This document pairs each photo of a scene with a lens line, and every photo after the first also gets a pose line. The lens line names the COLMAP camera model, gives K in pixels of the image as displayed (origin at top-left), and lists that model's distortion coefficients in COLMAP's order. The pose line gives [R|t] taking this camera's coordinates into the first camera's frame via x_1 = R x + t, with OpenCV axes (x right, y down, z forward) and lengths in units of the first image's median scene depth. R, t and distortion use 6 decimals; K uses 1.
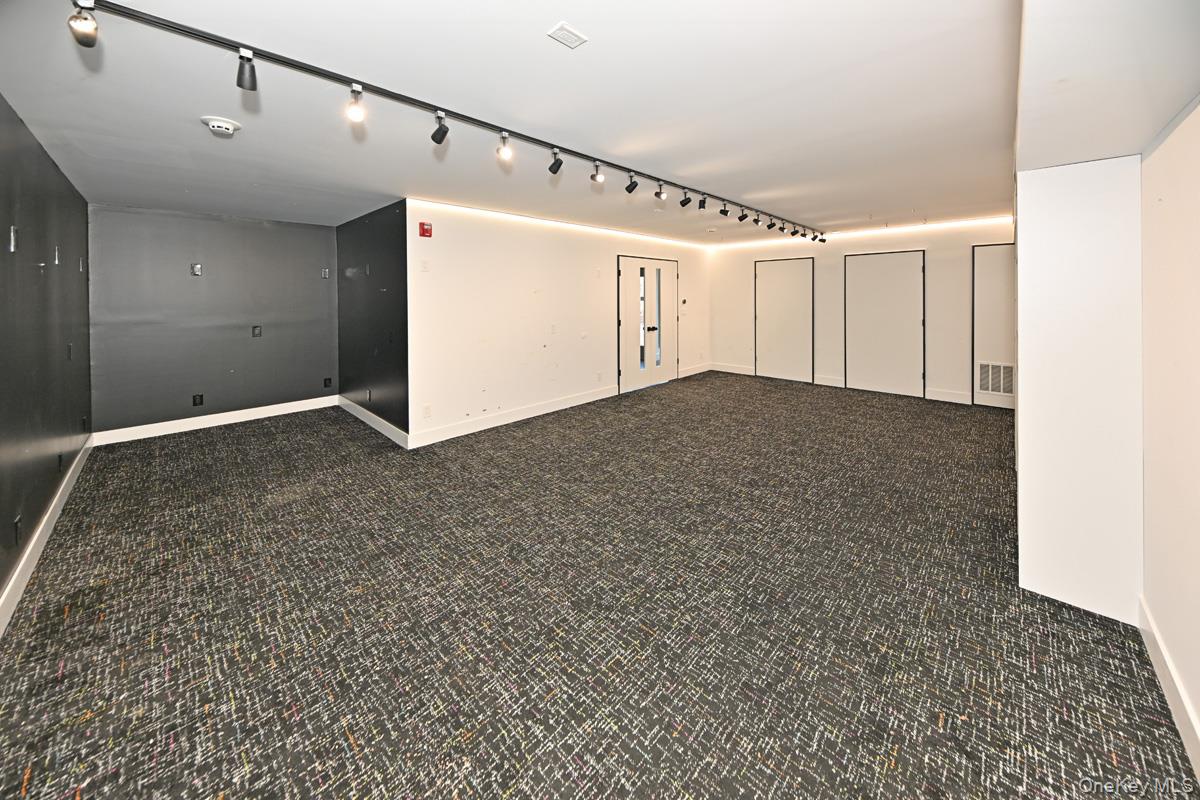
lens RADIAL K [[405.0, 0, 600.0], [0, 405.0, 400.0], [0, 0, 1]] dist [0.022386, -0.000059]
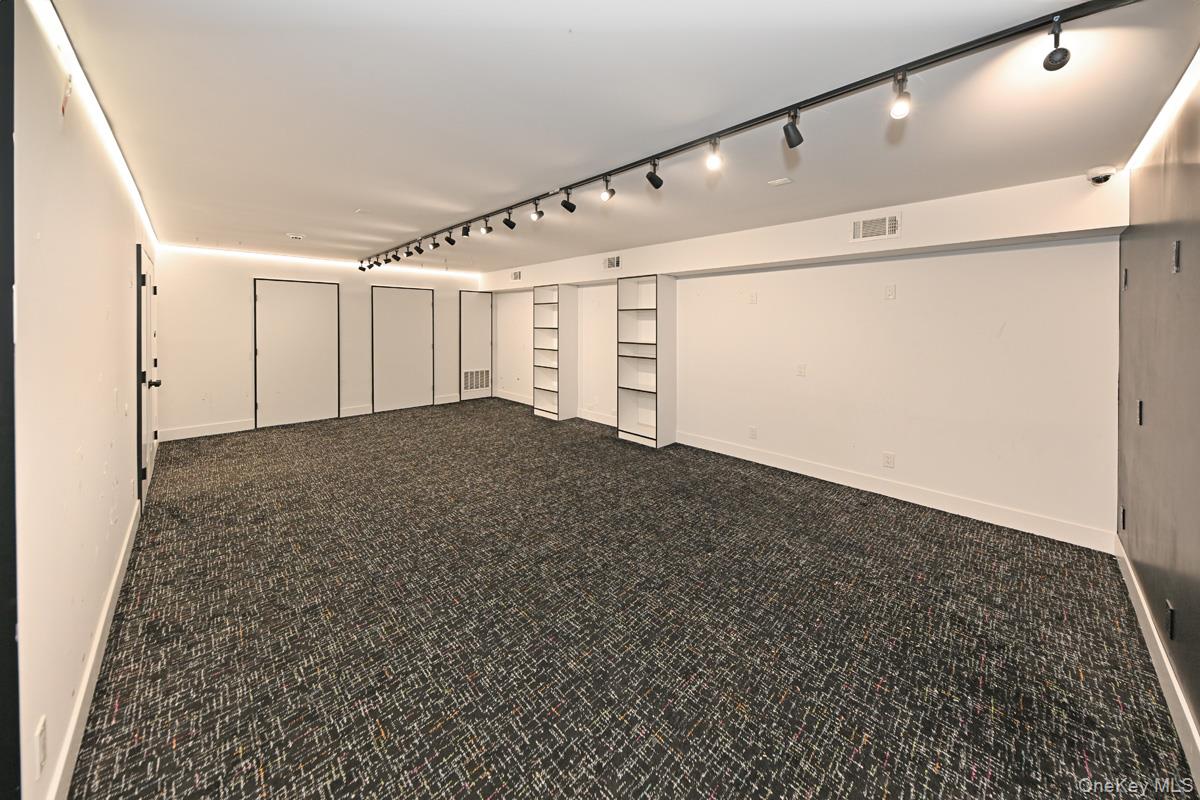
lens RADIAL K [[402.2, 0, 600.1], [0, 402.2, 436.8], [0, 0, 1]] dist [0.021097, 0.000015]
pose [[0.025887, -0.273028, 0.961658, -1.204781], [0.250887, 0.932966, 0.258129, -0.286539], [-0.967670, 0.234585, 0.092651, 1.072548]]
